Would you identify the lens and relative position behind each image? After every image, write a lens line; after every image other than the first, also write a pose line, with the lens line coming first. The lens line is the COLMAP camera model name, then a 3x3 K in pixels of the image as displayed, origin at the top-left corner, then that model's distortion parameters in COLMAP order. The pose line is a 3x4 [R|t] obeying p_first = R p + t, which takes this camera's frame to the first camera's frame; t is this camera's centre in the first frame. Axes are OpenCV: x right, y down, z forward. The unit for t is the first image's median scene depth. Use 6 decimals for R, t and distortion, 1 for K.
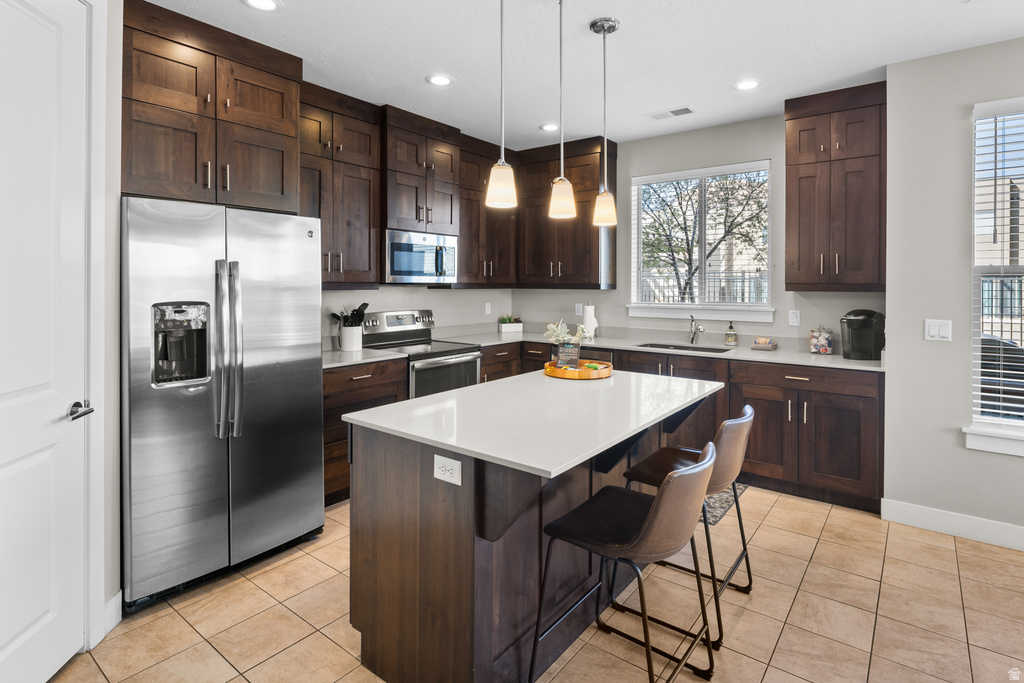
lens RADIAL K [[520.7, 0, 526.0], [0, 520.7, 287.1], [0, 0, 1]] dist [0.002209, -0.000162]
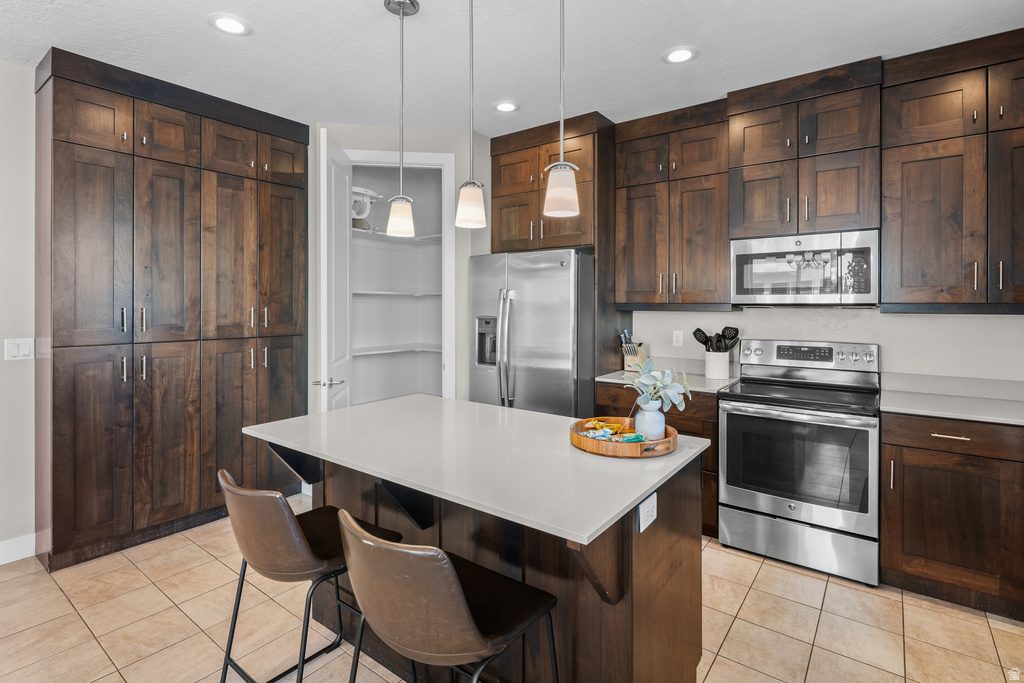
lens RADIAL K [[498.9, 0, 507.5], [0, 498.9, 303.6], [0, 0, 1]] dist [0.003423, -0.001217]
pose [[-0.002778, -0.005174, -0.999983, 0.537872], [-0.006978, 0.999962, -0.005155, -0.001861], [0.999972, 0.006964, -0.002814, 0.638574]]
